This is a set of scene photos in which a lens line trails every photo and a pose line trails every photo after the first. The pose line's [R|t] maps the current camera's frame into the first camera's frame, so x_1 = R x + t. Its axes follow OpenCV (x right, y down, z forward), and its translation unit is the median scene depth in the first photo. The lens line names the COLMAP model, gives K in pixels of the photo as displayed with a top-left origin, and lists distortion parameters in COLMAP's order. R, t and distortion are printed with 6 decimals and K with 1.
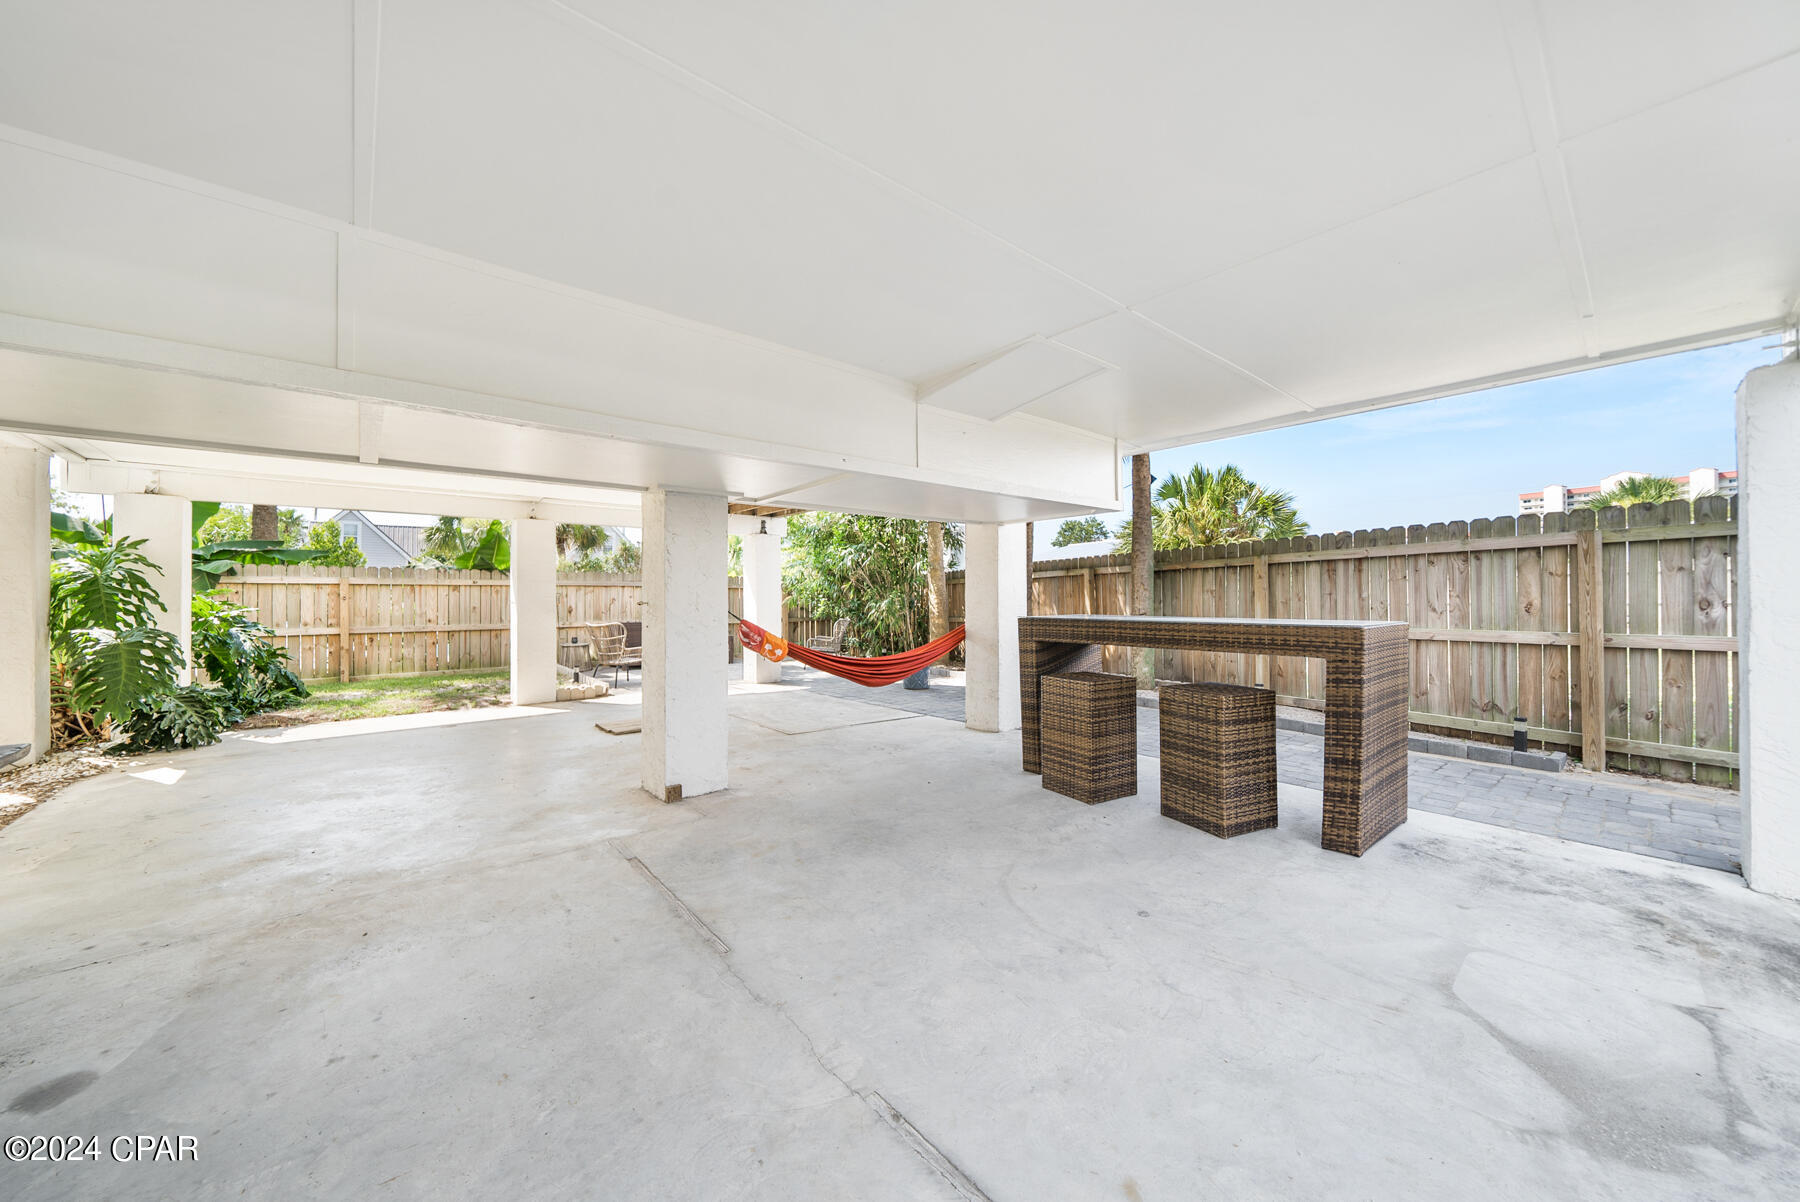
lens RADIAL K [[624.3, 0, 890.8], [0, 624.3, 593.8], [0, 0, 1]] dist [-0.000246, 0.000118]
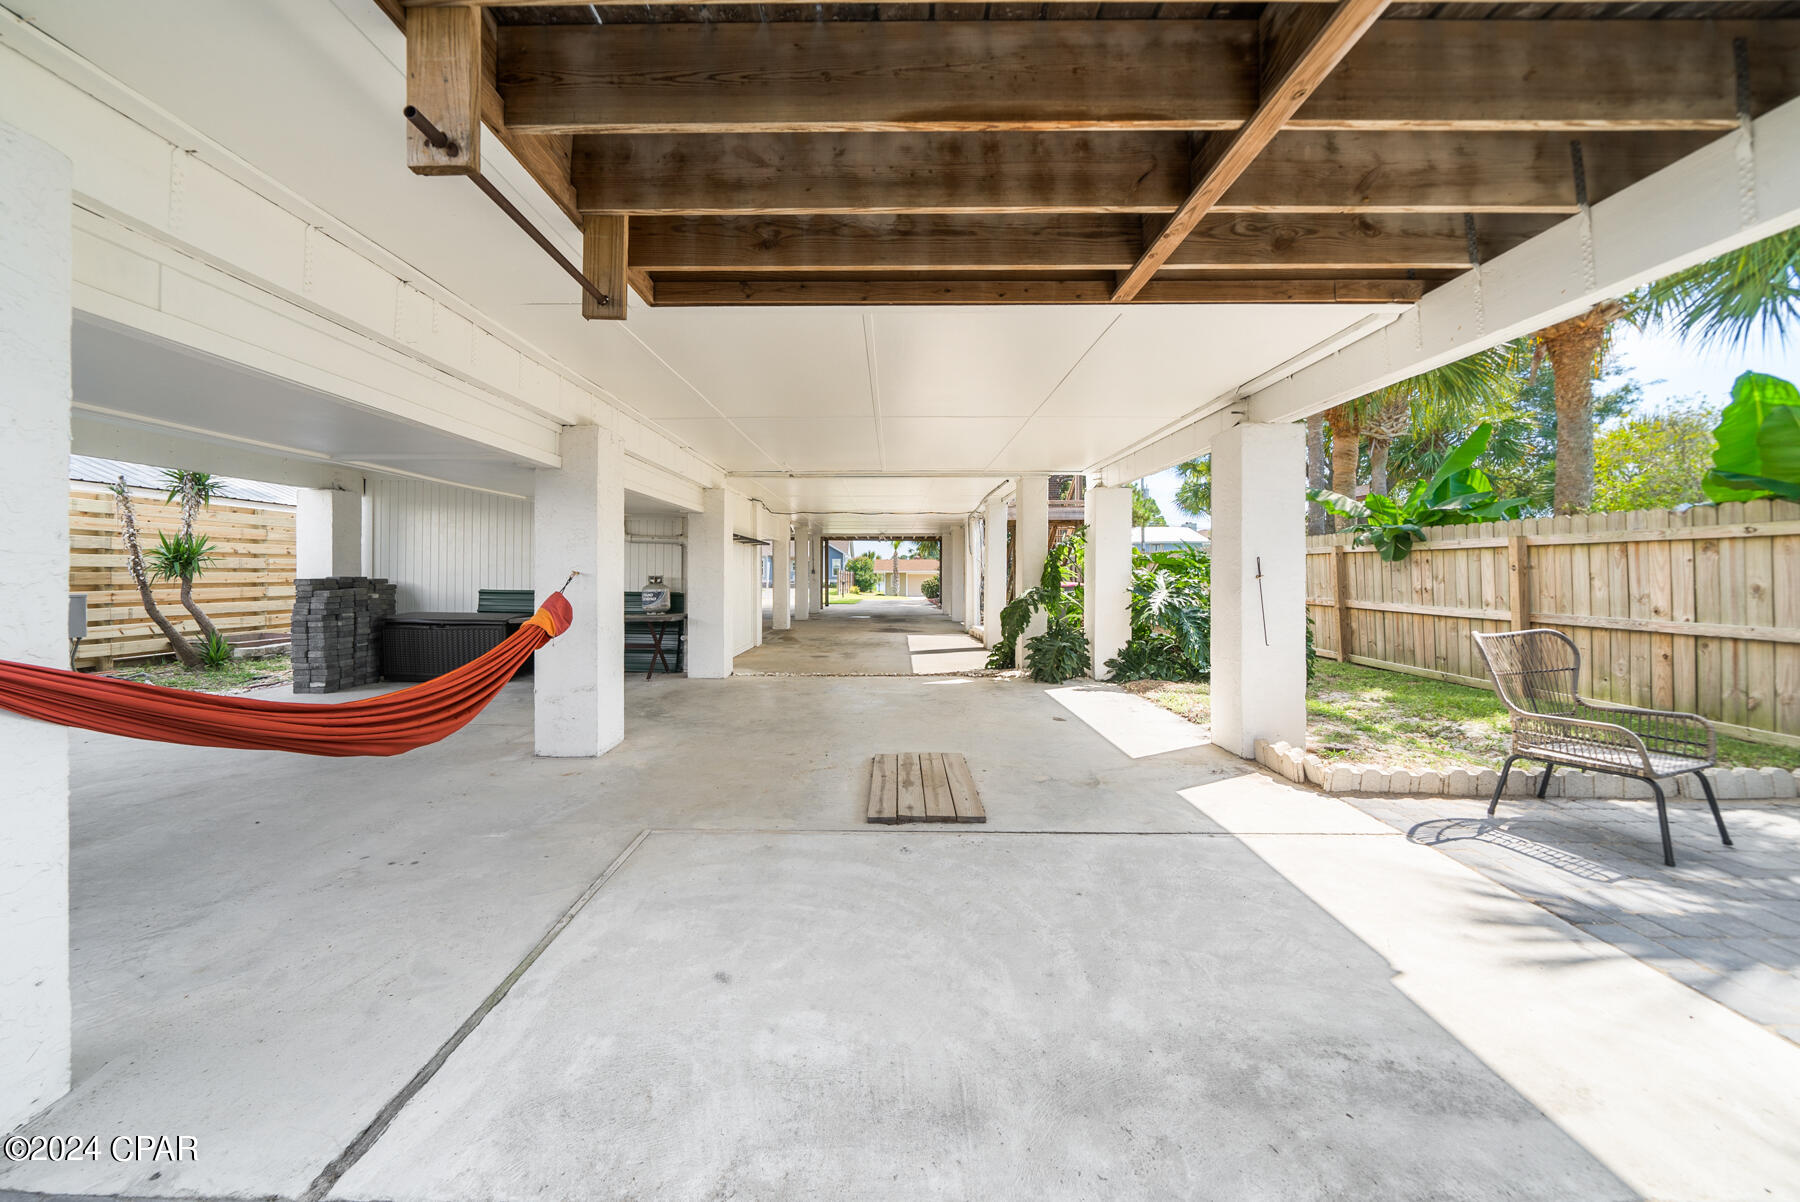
lens RADIAL K [[634.5, 0, 889.4], [0, 634.5, 572.6], [0, 0, 1]] dist [-0.004648, -0.000202]
pose [[-0.658475, 0.002737, -0.752597, 0.127702], [0.005774, 0.999982, -0.001416, 0.020119], [0.752580, -0.005278, -0.658479, 2.011343]]
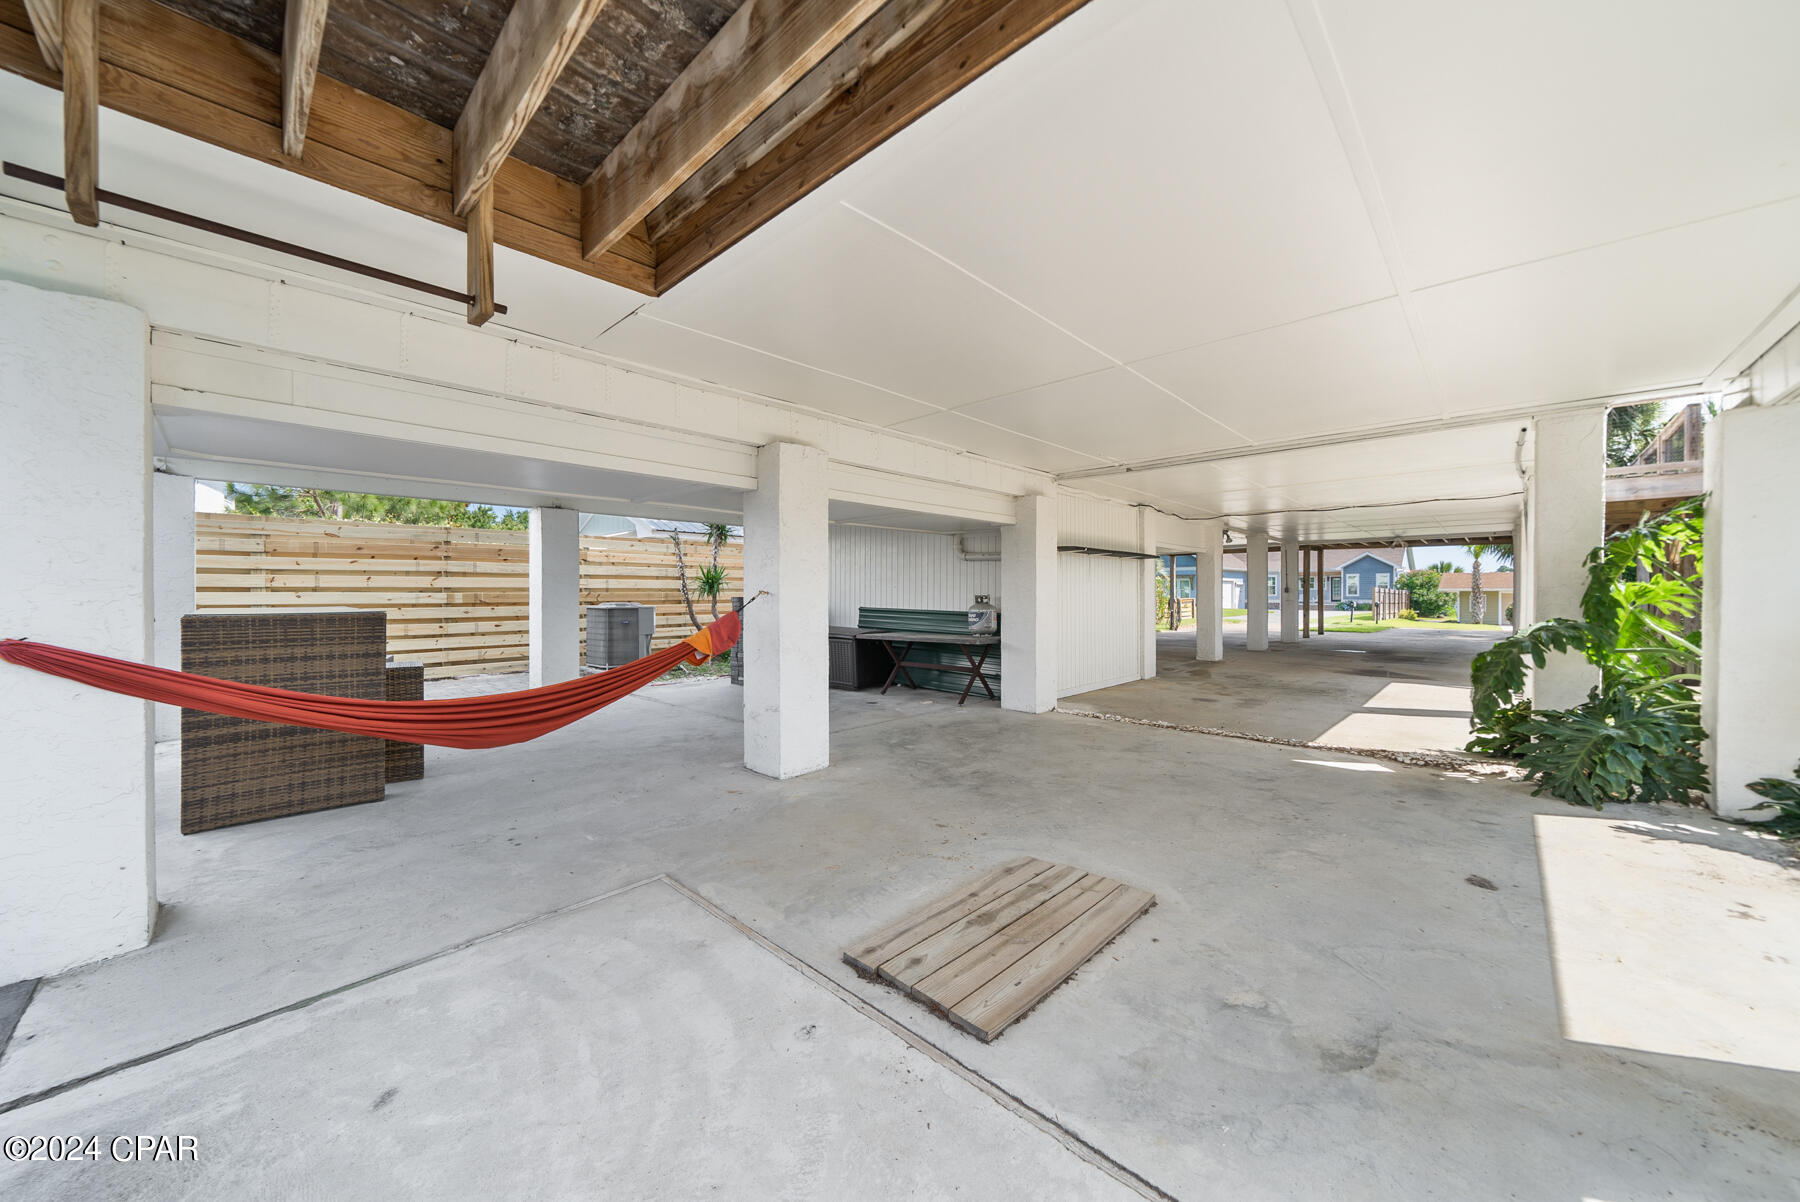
lens RADIAL K [[642.8, 0, 892.4], [0, 642.8, 599.3], [0, 0, 1]] dist [-0.005806, 0.000075]
pose [[-0.995509, 0.006231, -0.094465, -0.391158], [0.005688, 0.999966, 0.006026, 0.021959], [0.094499, 0.005462, -0.995510, 2.011152]]
